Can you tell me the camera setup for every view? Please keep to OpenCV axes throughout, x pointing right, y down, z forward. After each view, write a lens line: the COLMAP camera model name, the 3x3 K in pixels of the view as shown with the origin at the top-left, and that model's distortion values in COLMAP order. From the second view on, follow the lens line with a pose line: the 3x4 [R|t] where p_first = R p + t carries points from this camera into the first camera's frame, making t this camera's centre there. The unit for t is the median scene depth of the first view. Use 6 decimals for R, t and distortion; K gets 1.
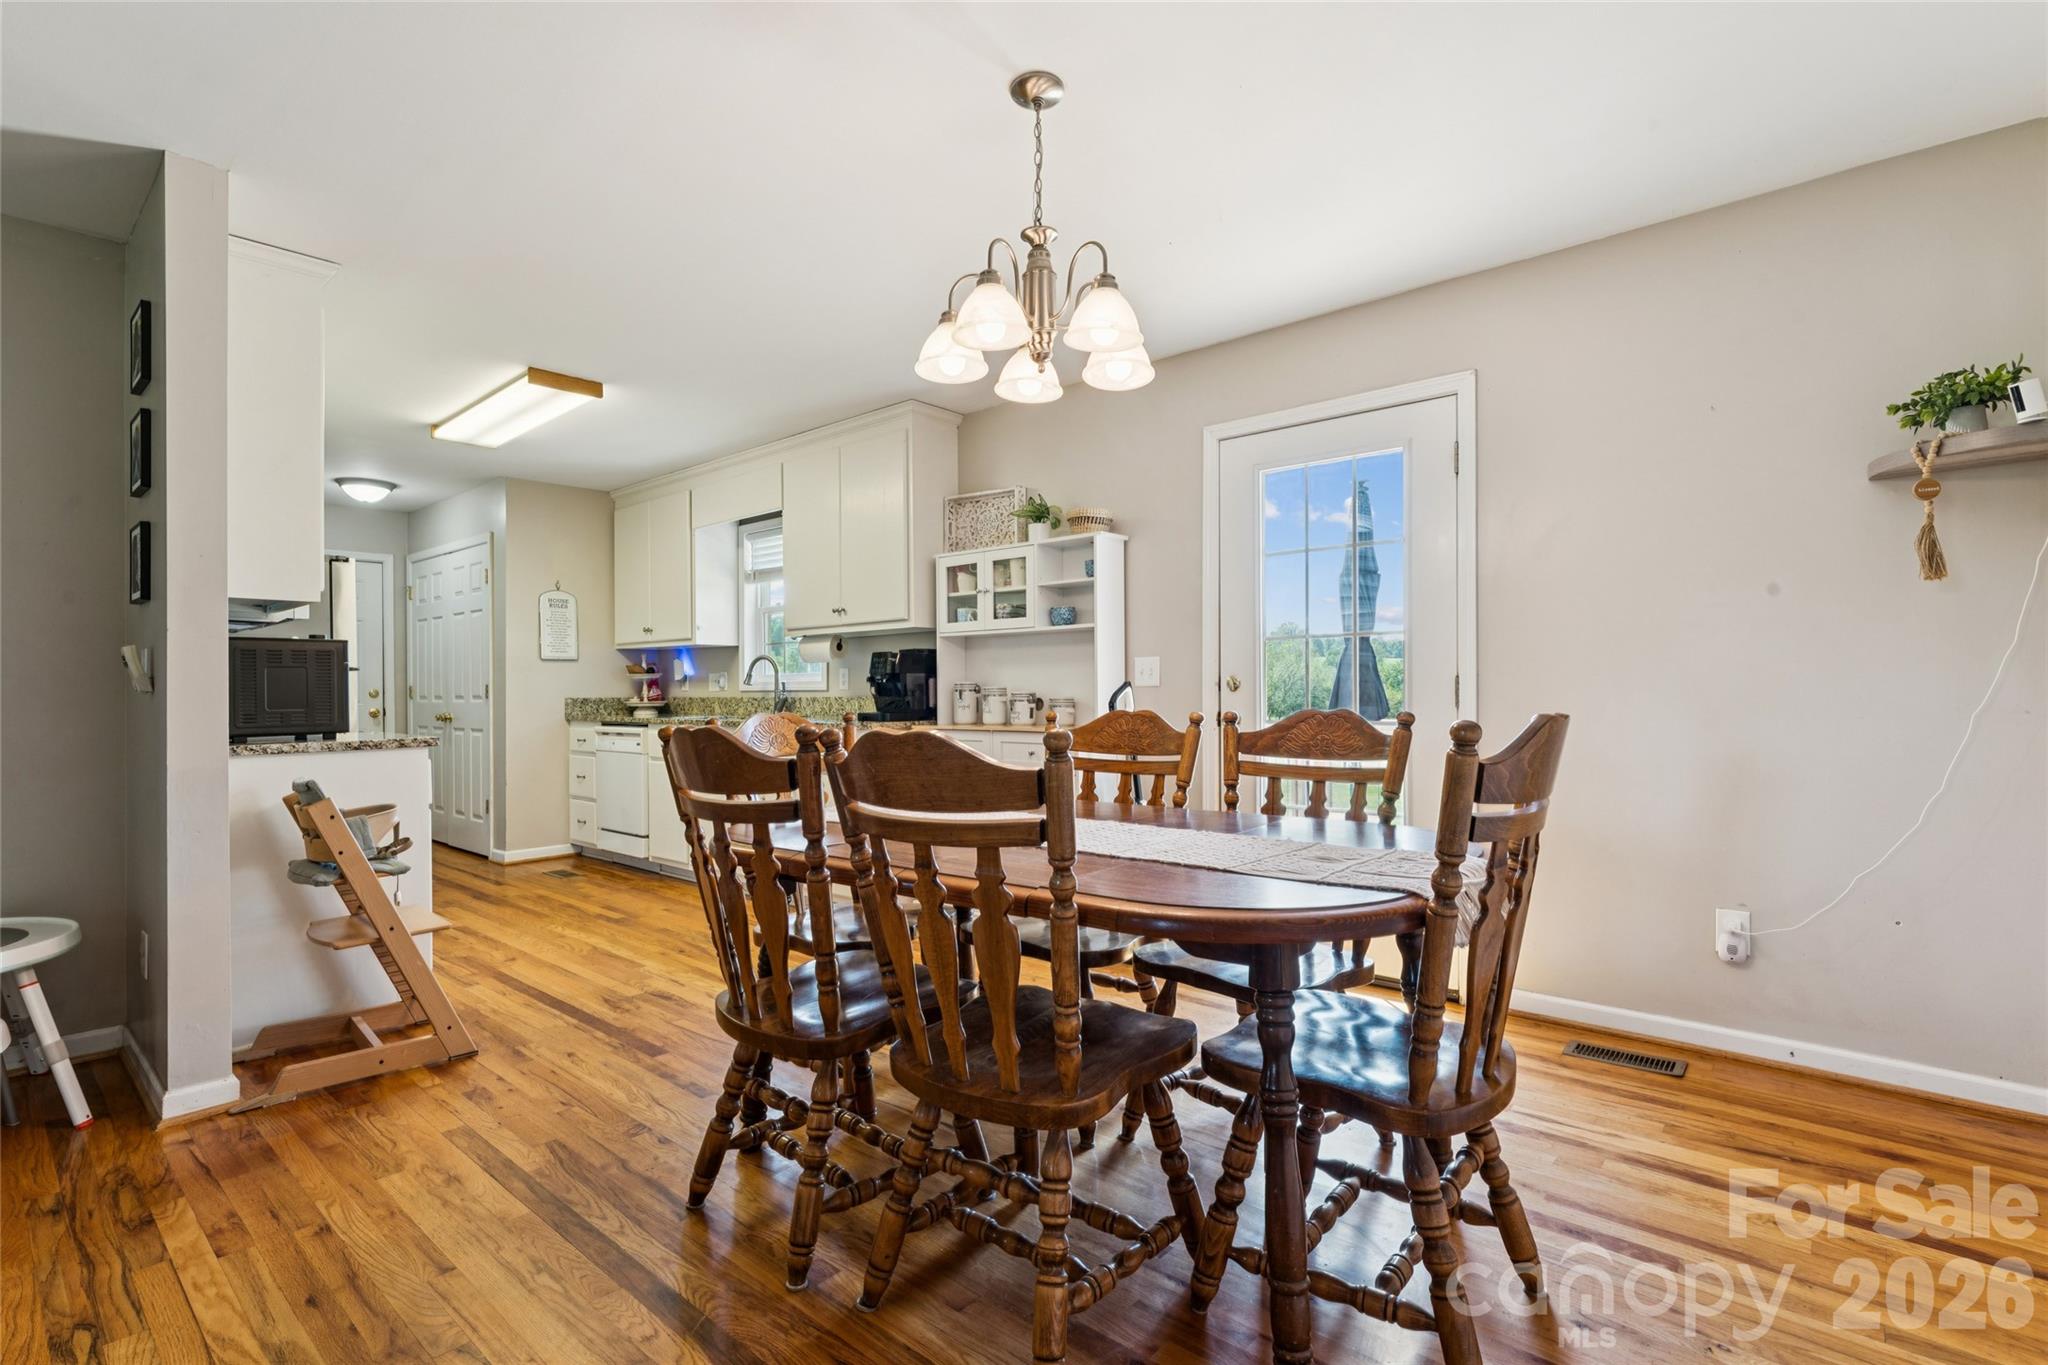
lens RADIAL K [[956.4, 0, 1022.8], [0, 956.4, 691.9], [0, 0, 1]] dist [-0.000430, -0.000011]
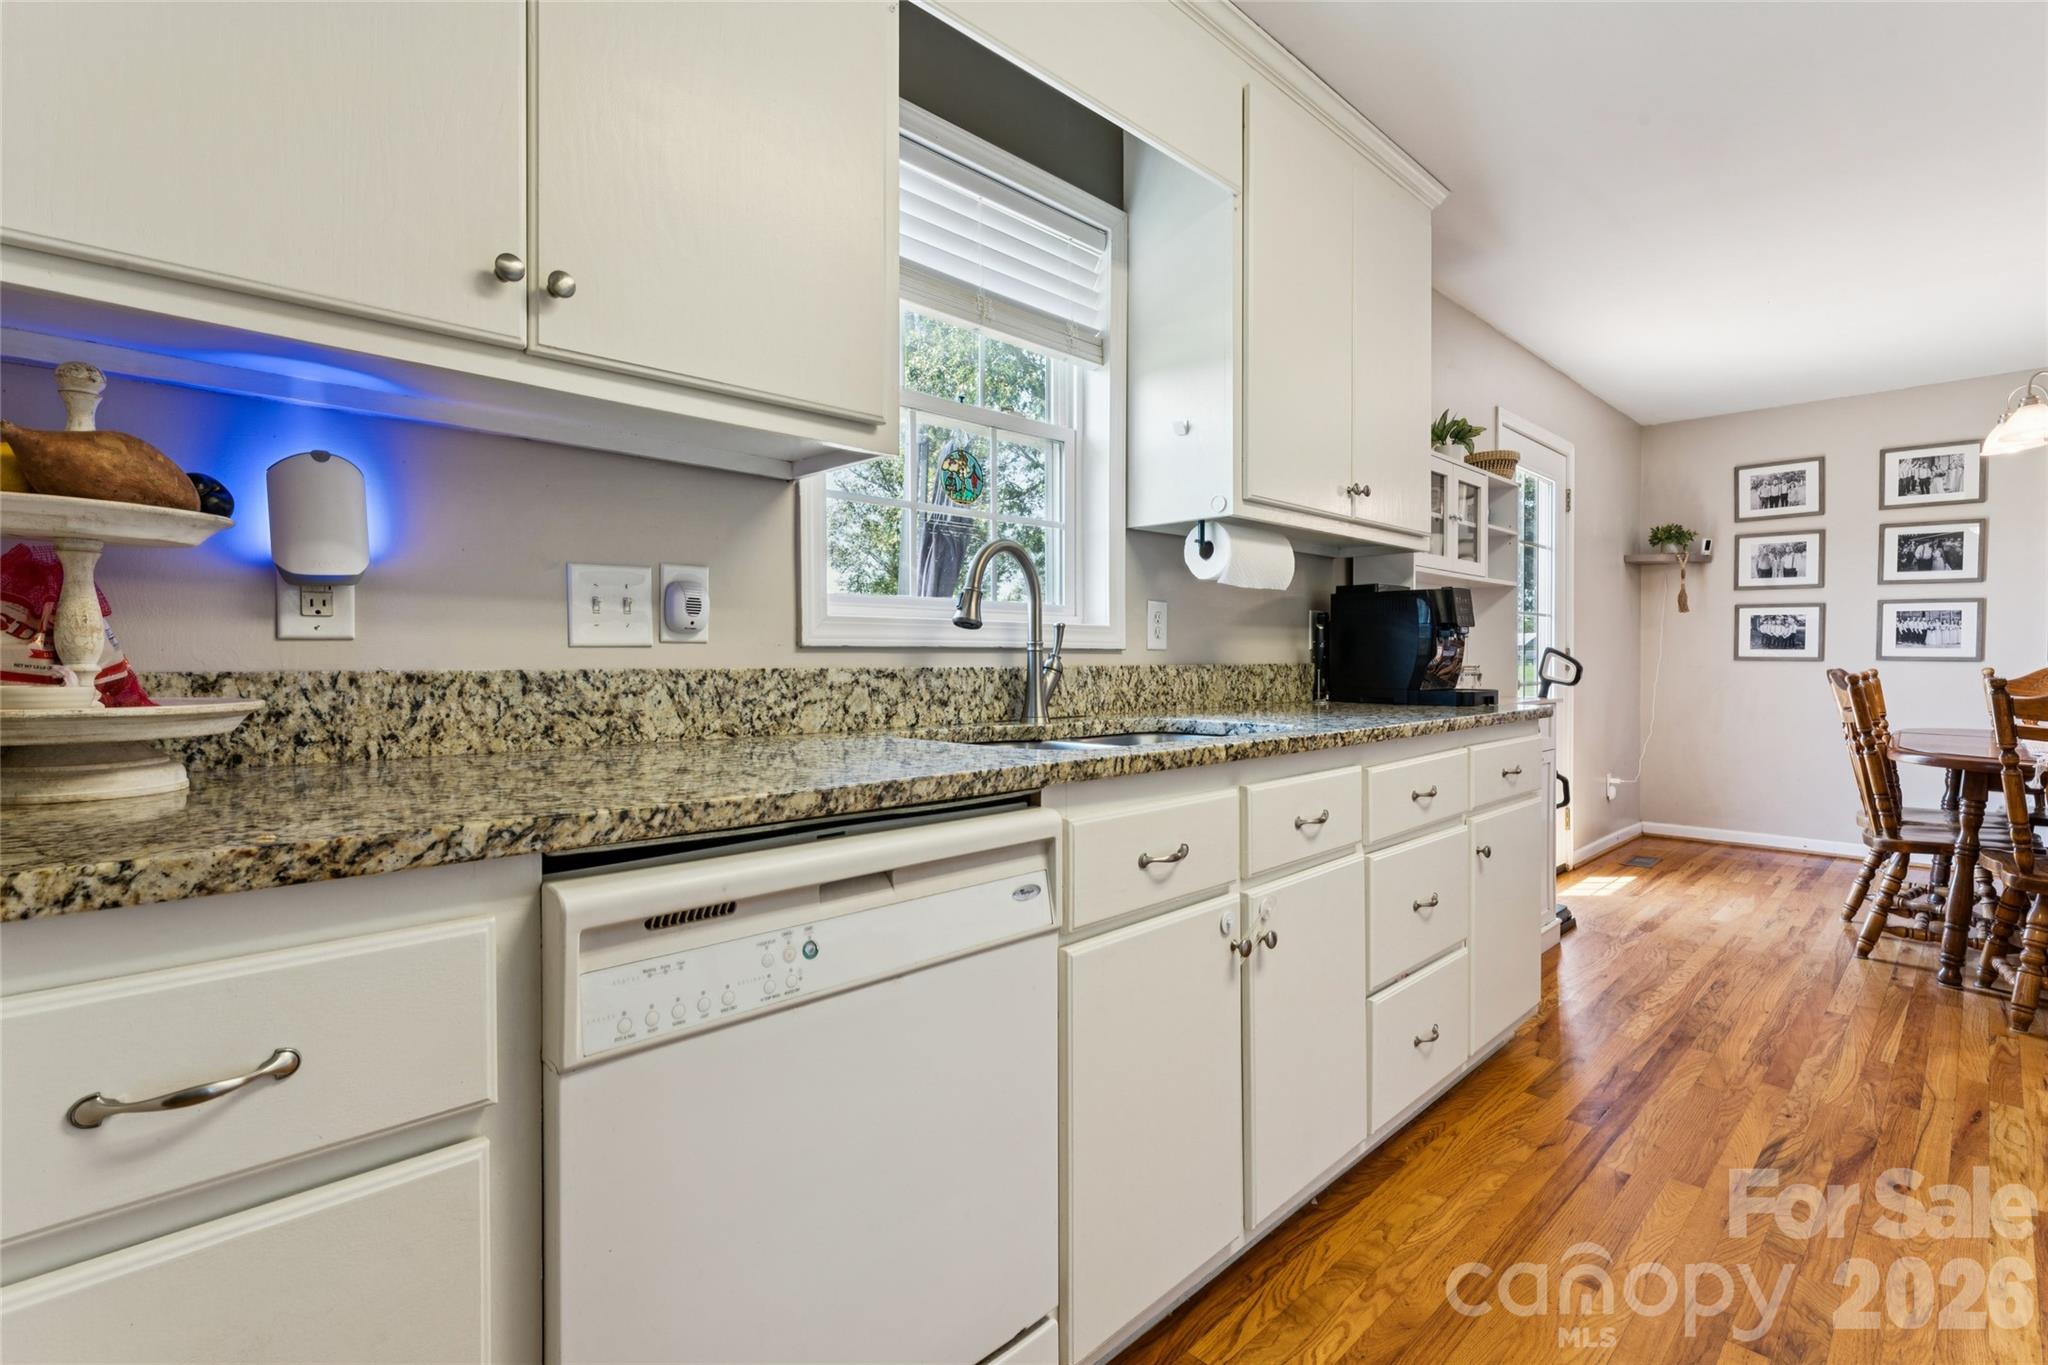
lens RADIAL K [[956.4, 0, 1026.5], [0, 956.4, 664.1], [0, 0, 1]] dist [-0.000430, -0.000011]
pose [[0.067185, 0.000822, 0.997740, -0.556618], [0.000748, 0.999999, -0.000874, 0.004691], [-0.997740, 0.000805, 0.067184, 0.898539]]
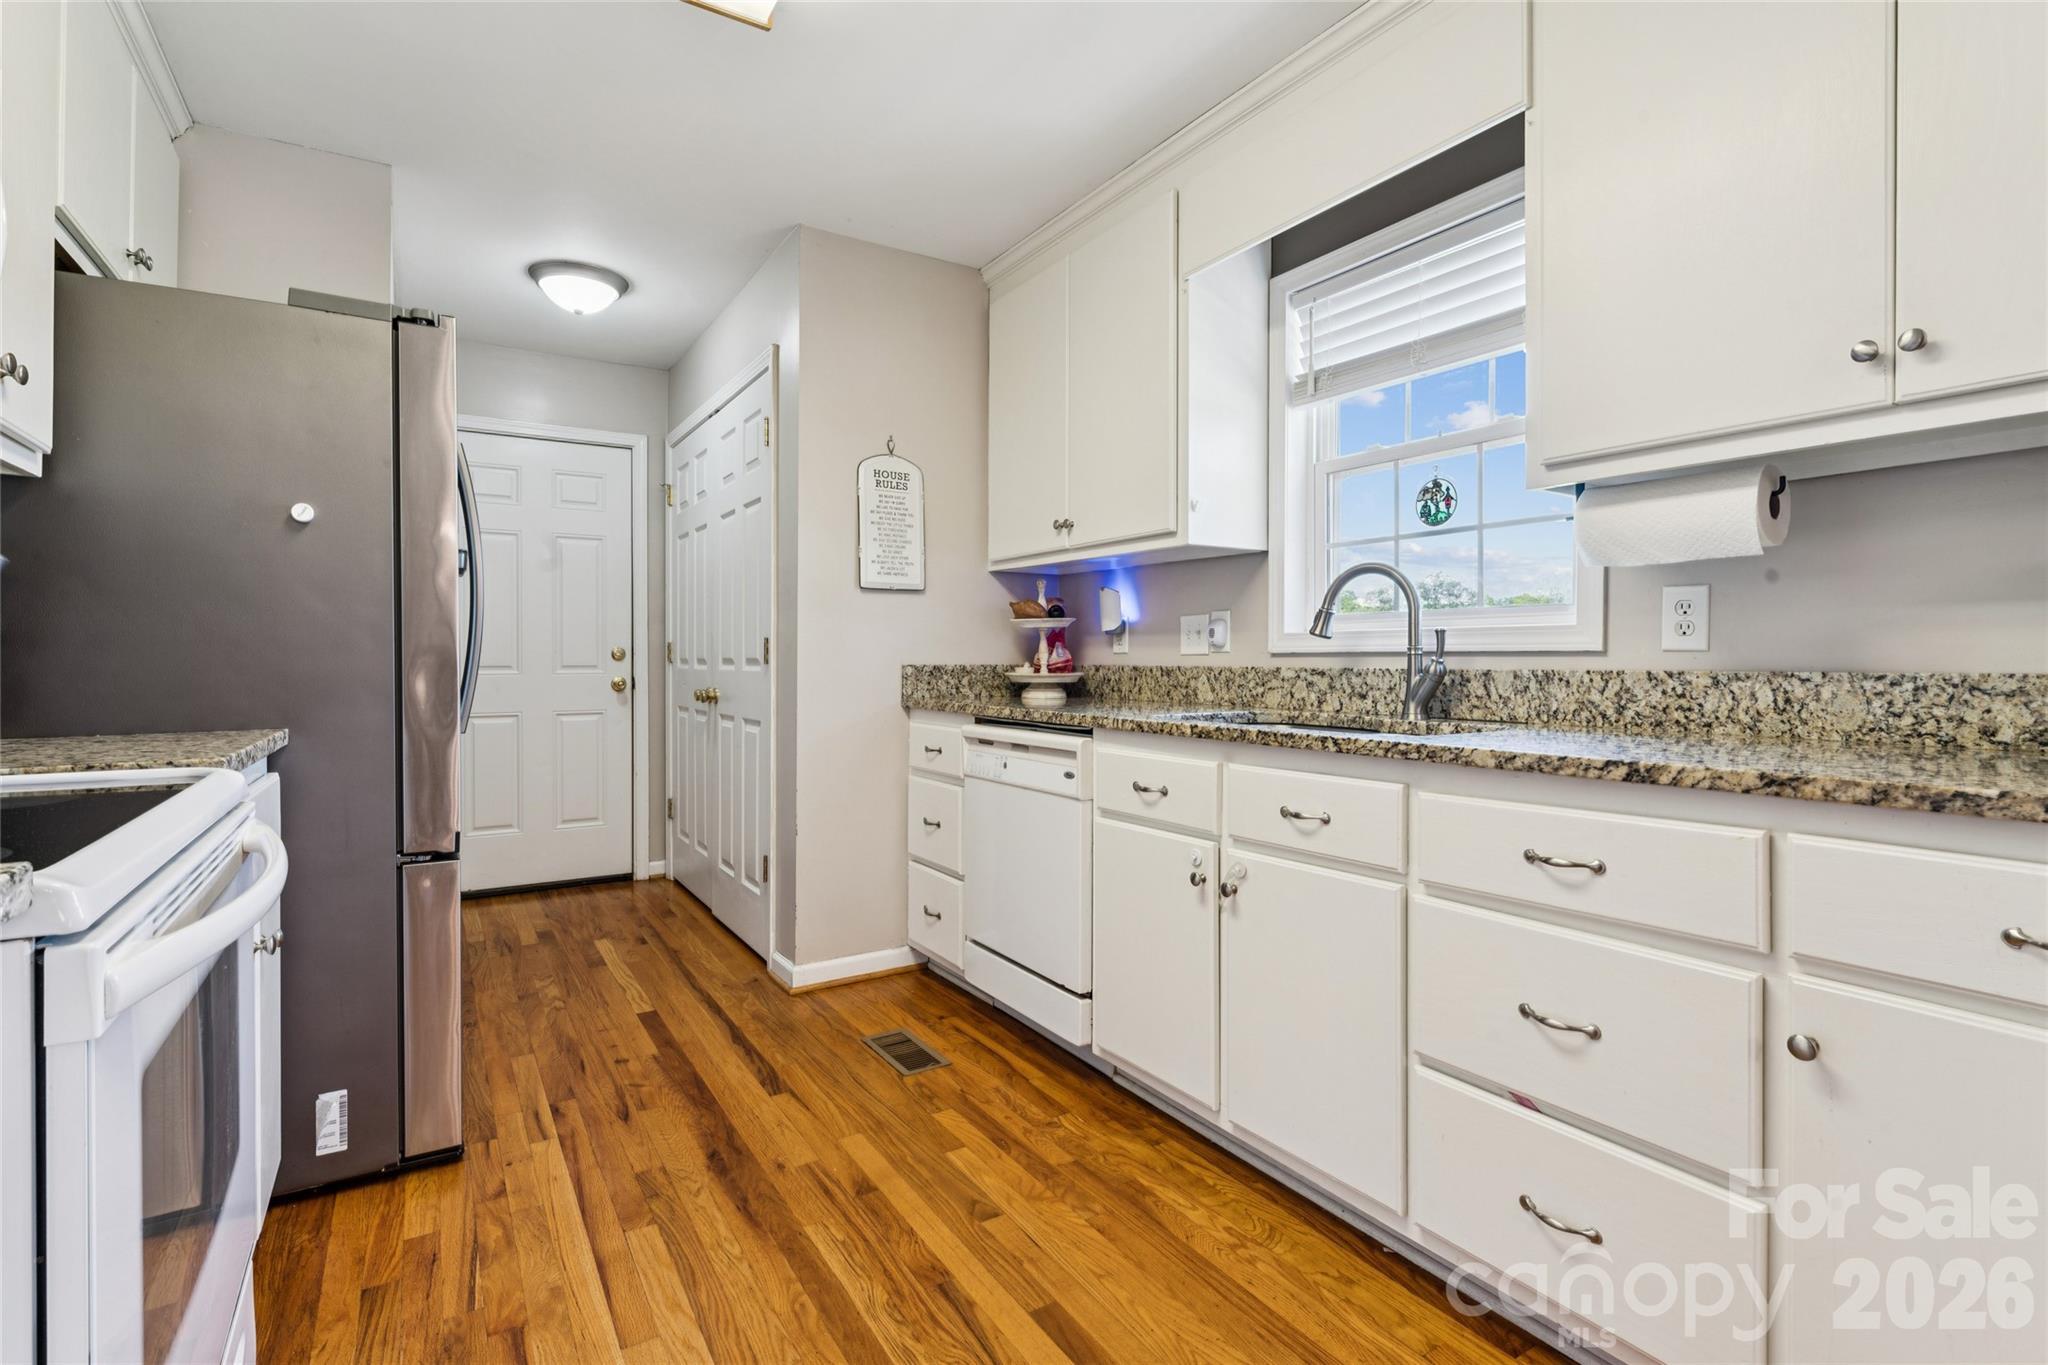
lens RADIAL K [[956.4, 0, 1025.2], [0, 956.4, 665.8], [0, 0, 1]] dist [-0.000430, -0.000011]
pose [[0.959818, 0.010246, -0.280437, -0.274947], [-0.008448, 0.999935, 0.007620, 0.002689], [0.280497, -0.004944, 0.959842, 0.533010]]
